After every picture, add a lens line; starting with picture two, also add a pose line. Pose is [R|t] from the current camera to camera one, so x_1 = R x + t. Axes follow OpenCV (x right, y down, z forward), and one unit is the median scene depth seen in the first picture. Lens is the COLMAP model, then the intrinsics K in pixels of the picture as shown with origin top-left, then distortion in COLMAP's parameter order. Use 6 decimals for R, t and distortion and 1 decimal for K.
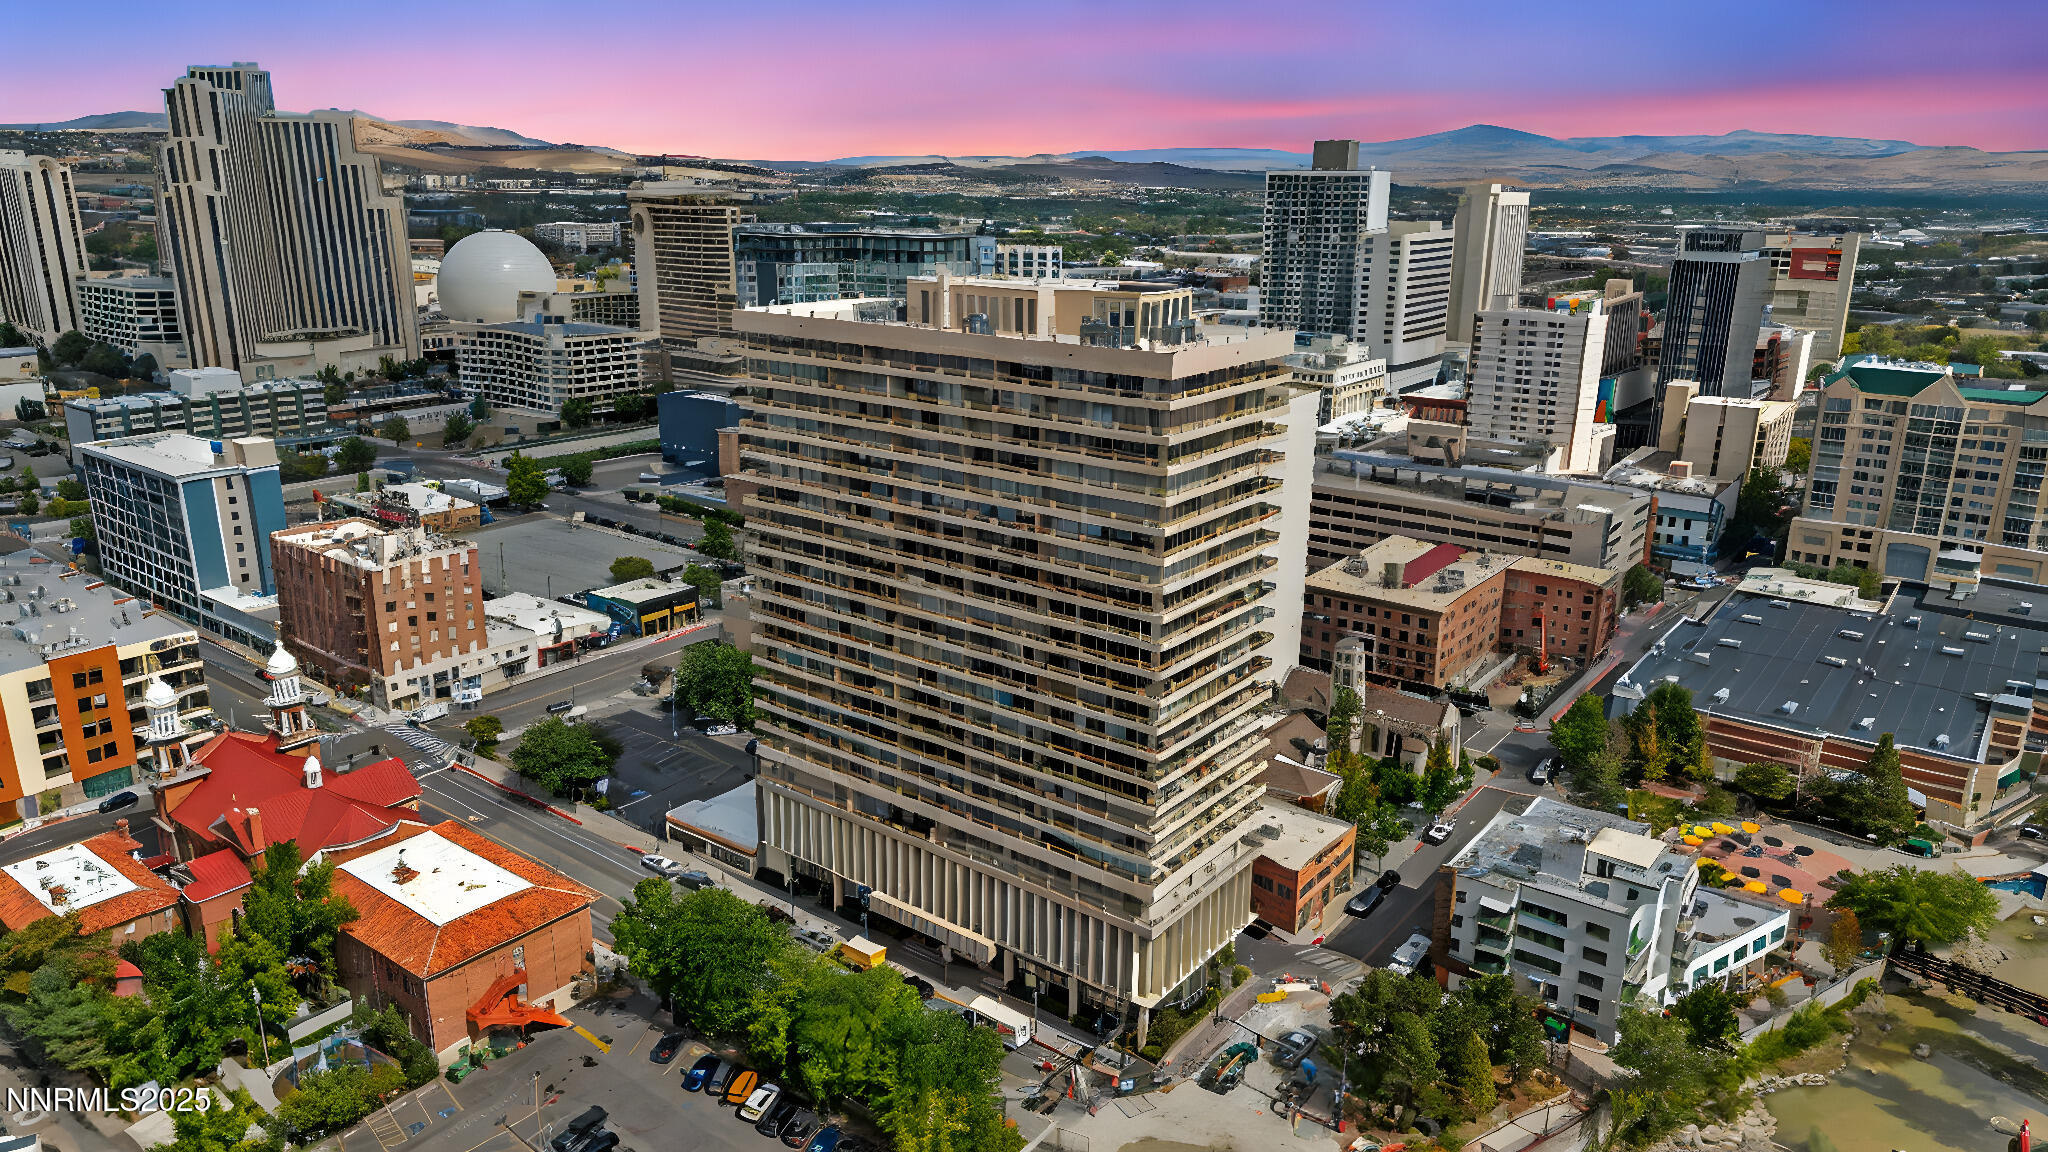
lens RADIAL K [[1339.3, 0, 1024.0], [0, 1339.3, 576.0], [0, 0, 1]] dist [0.051432, -0.046812]
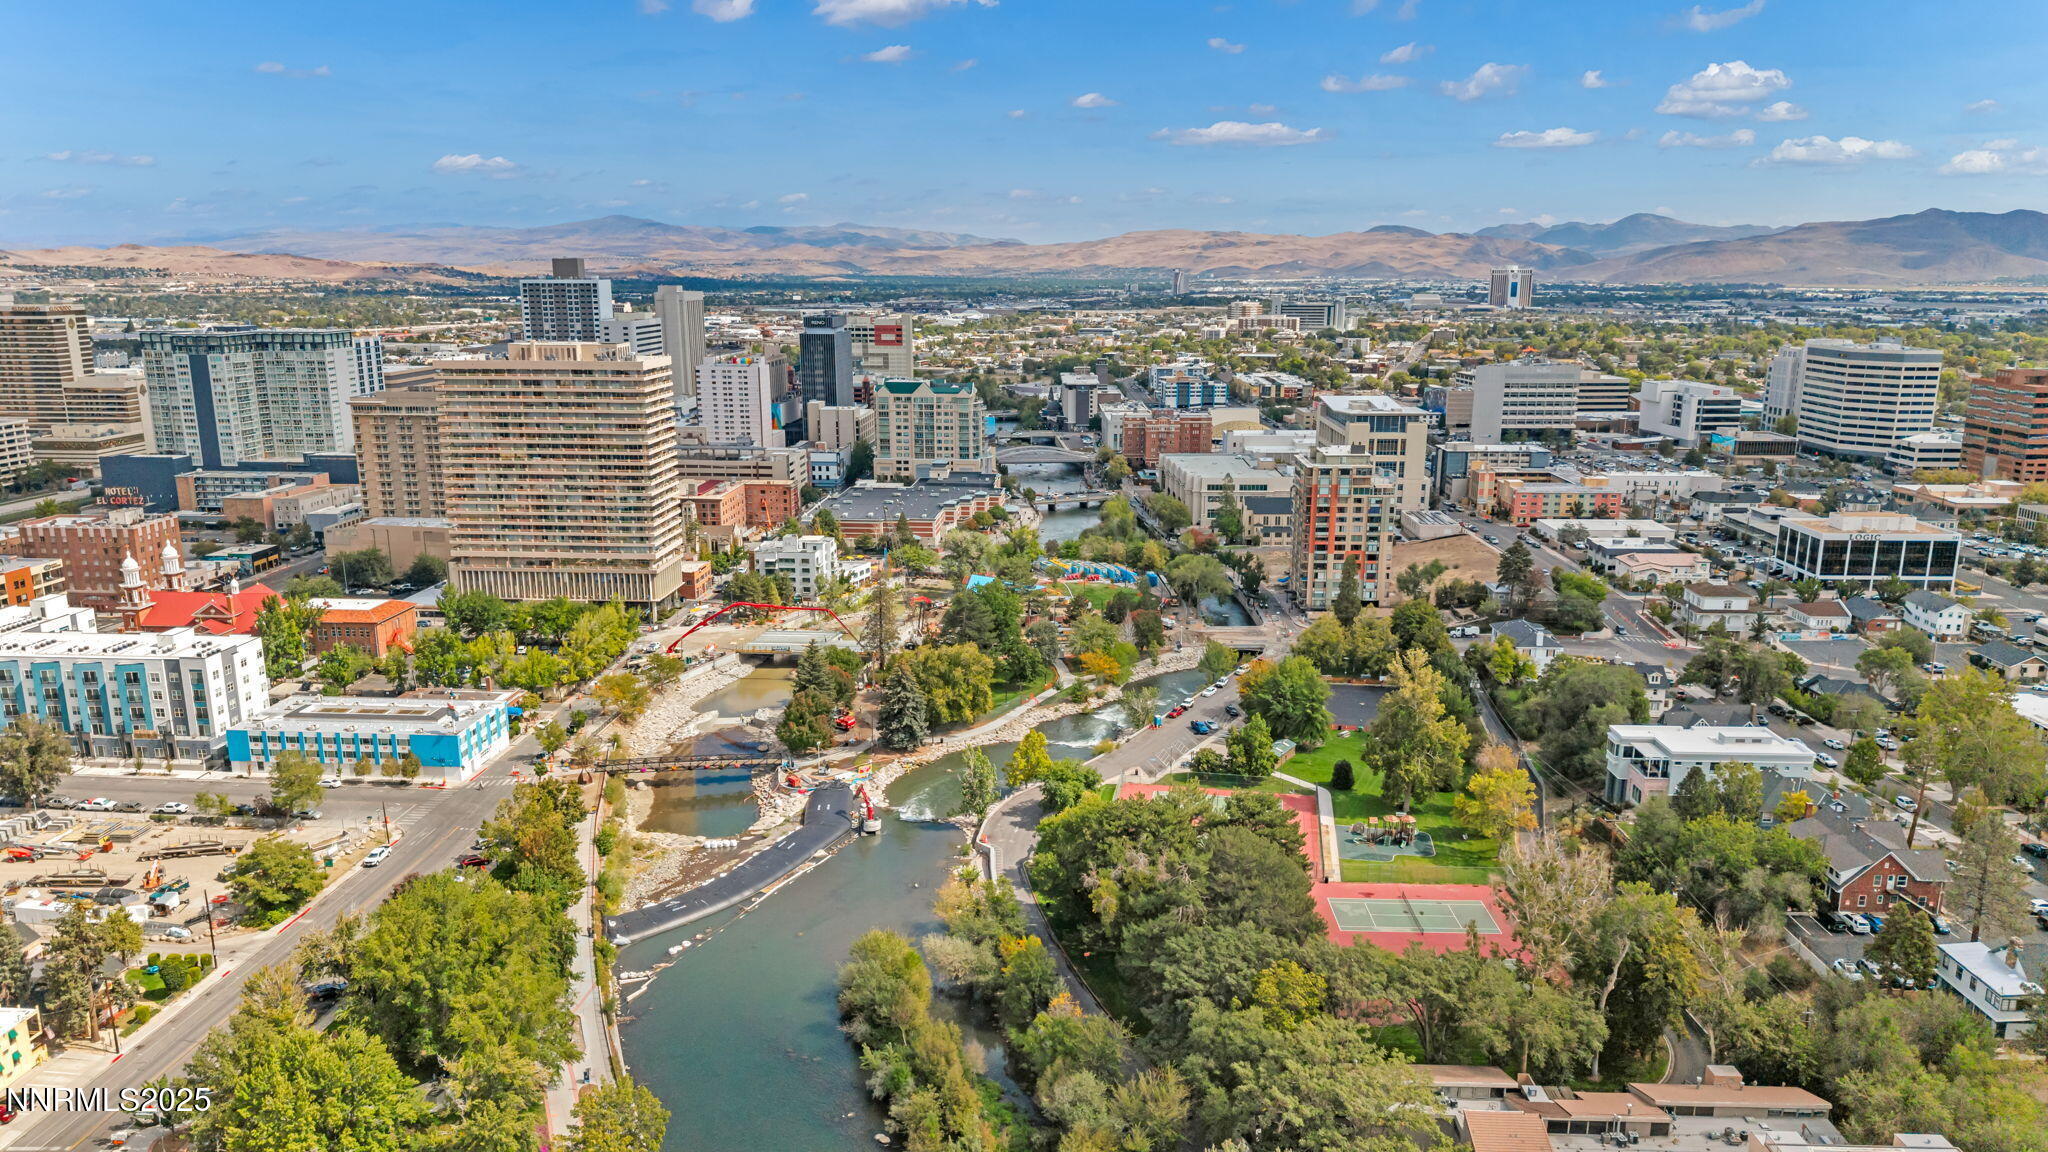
lens RADIAL K [[1388.9, 0, 1024.0], [0, 1388.9, 576.0], [0, 0, 1]] dist [0.046575, -0.056097]
pose [[0.832794, -0.129268, 0.538279, -0.382638], [0.166093, 0.985903, -0.020205, 0.214651], [-0.528079, 0.106231, 0.842524, -0.847970]]
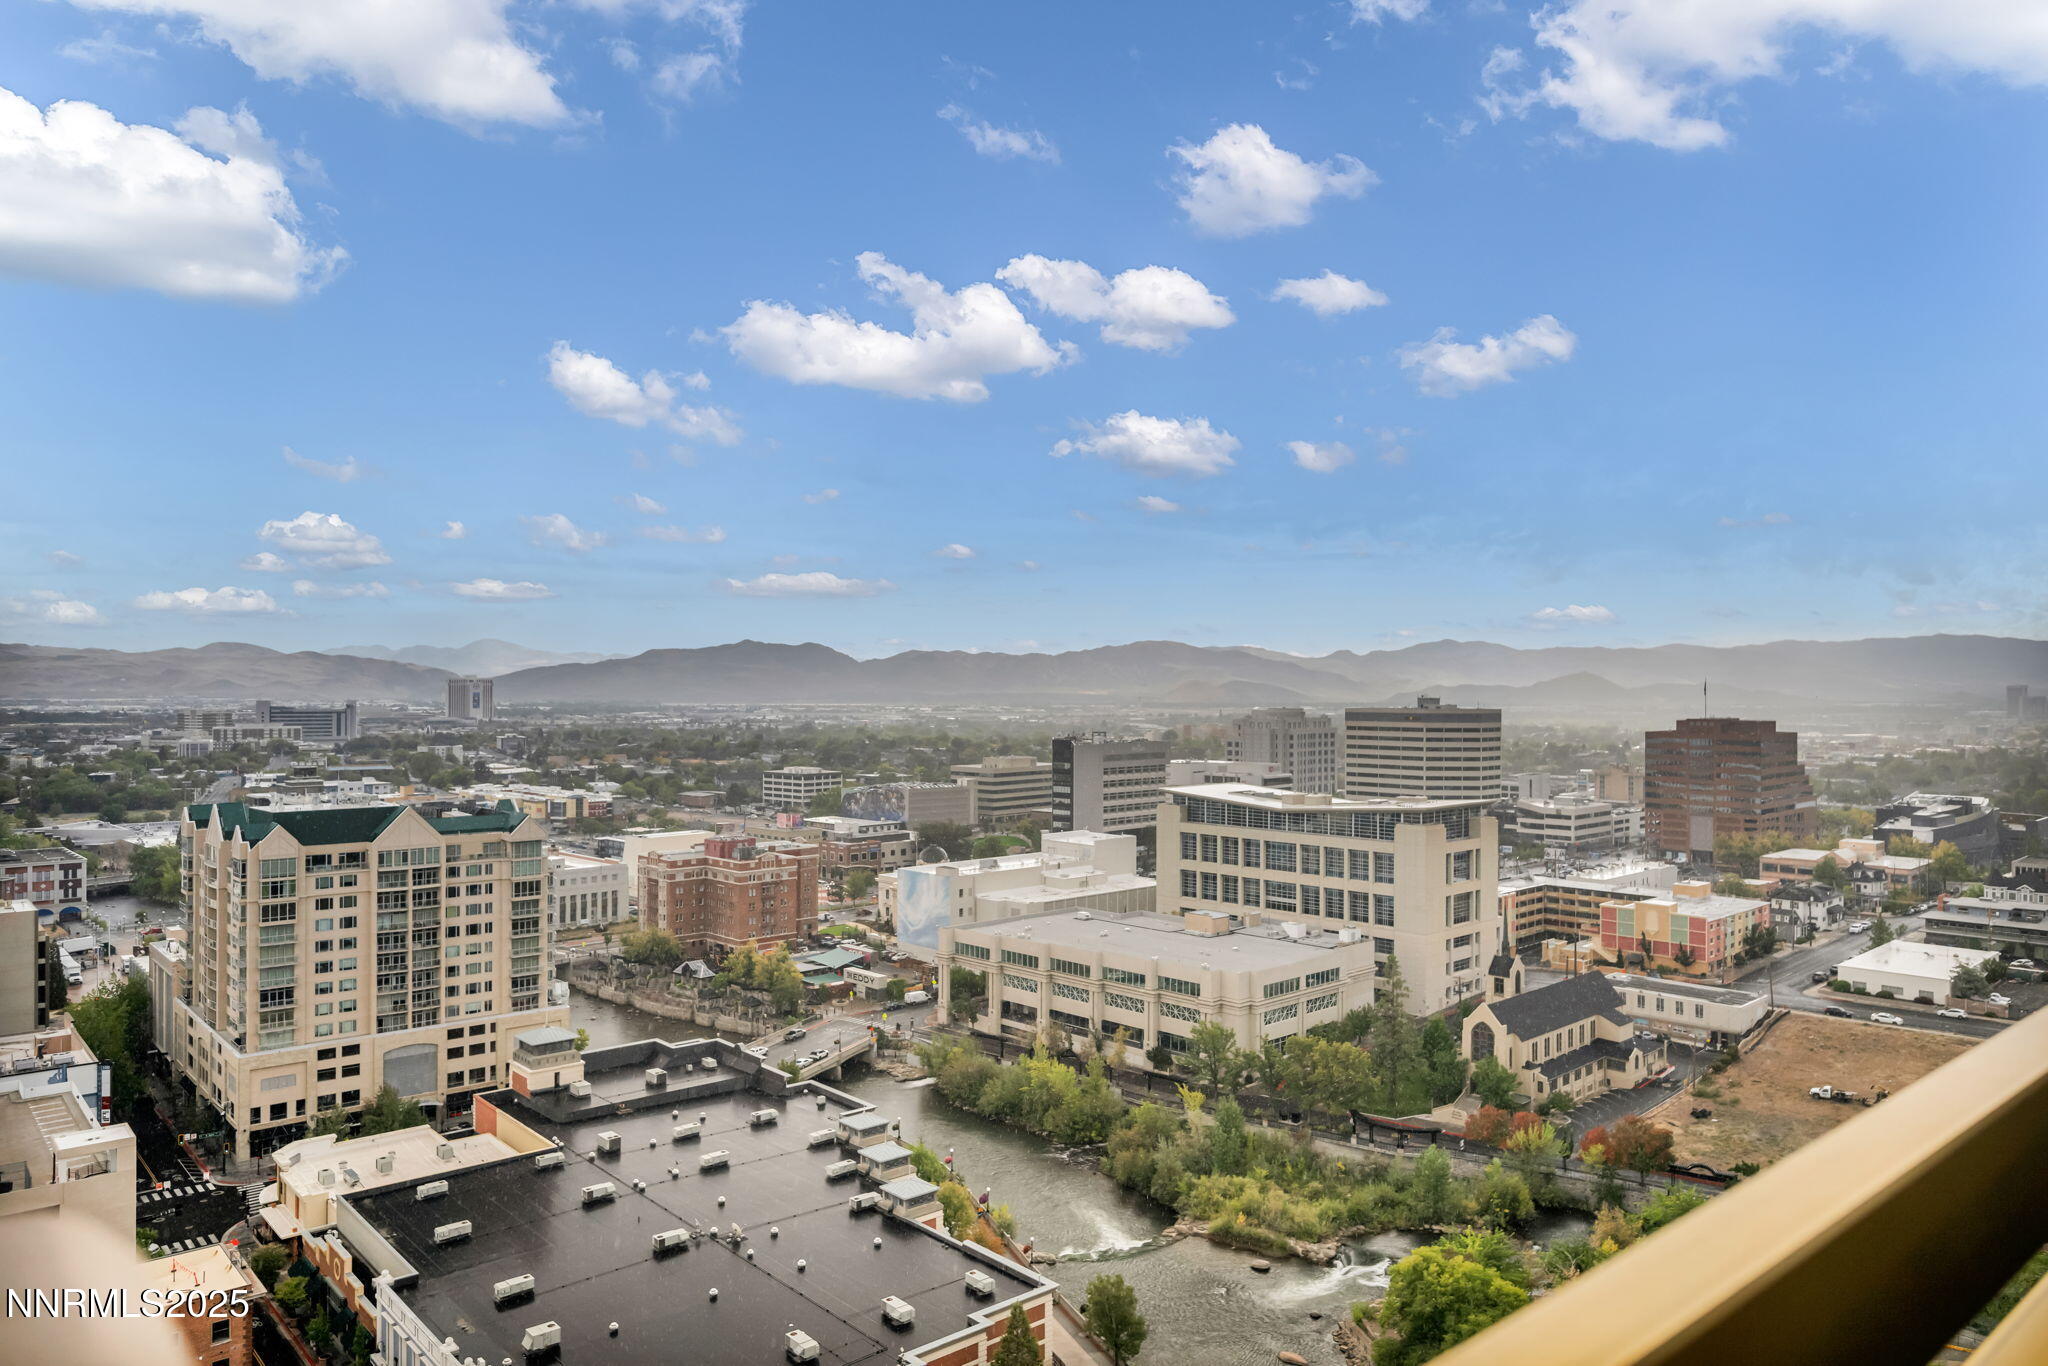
lens RADIAL K [[1363.7, 0, 1024.0], [0, 1363.7, 683.0], [0, 0, 1]] dist [0.002421, -0.000158]
pose [[0.195772, -0.003835, 0.980642, 0.024543], [0.279828, 0.958634, -0.052115, -0.079834], [-0.939877, 0.284614, 0.188746, 0.529977]]
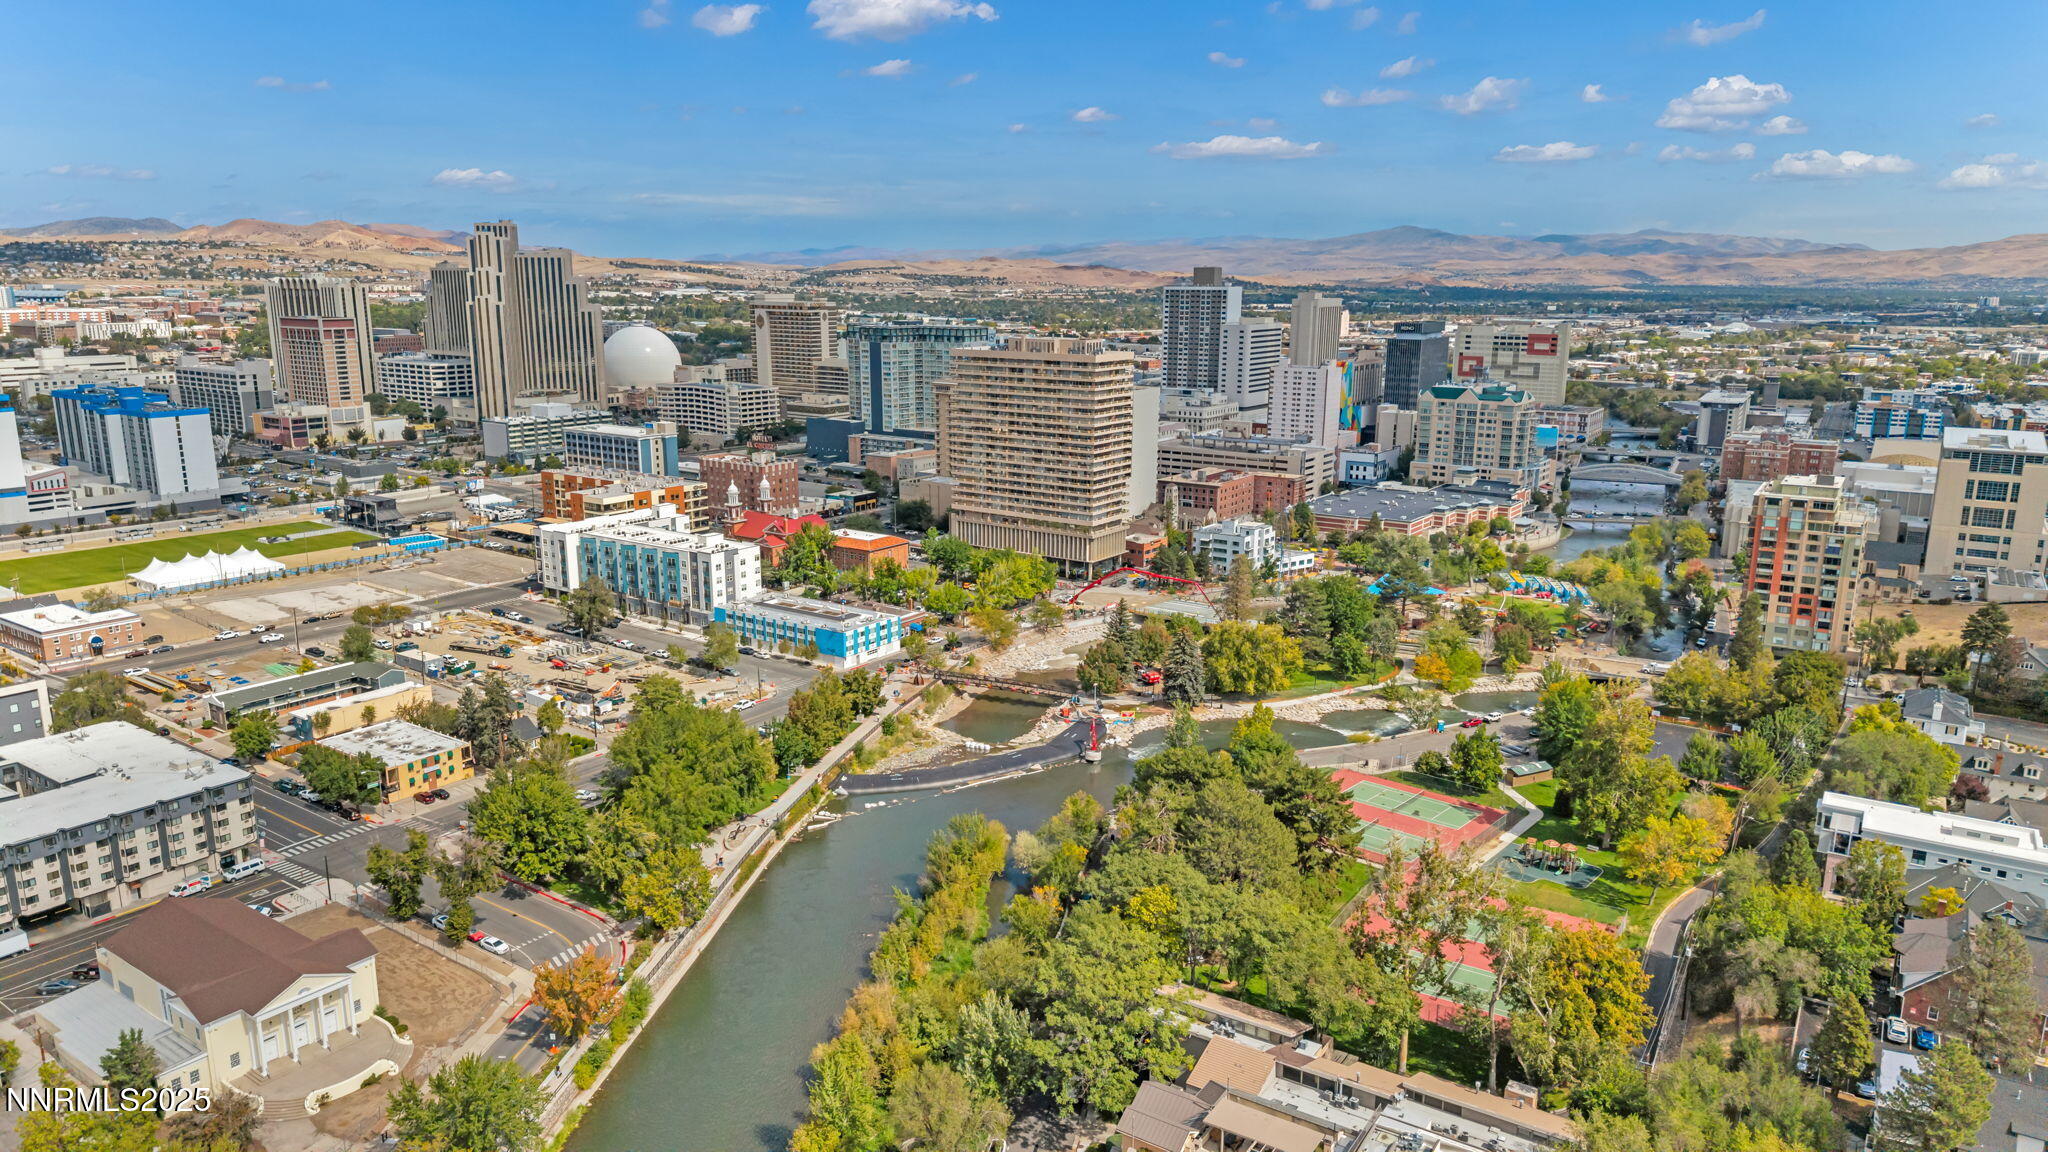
lens RADIAL K [[1368.0, 0, 1024.0], [0, 1368.0, 576.0], [0, 0, 1]] dist [0.142356, -0.204834]
pose [[0.999044, -0.012397, 0.041911, -0.097321], [0.015479, 0.997134, -0.074051, 0.279896], [-0.040873, 0.074629, 0.996373, -1.048850]]
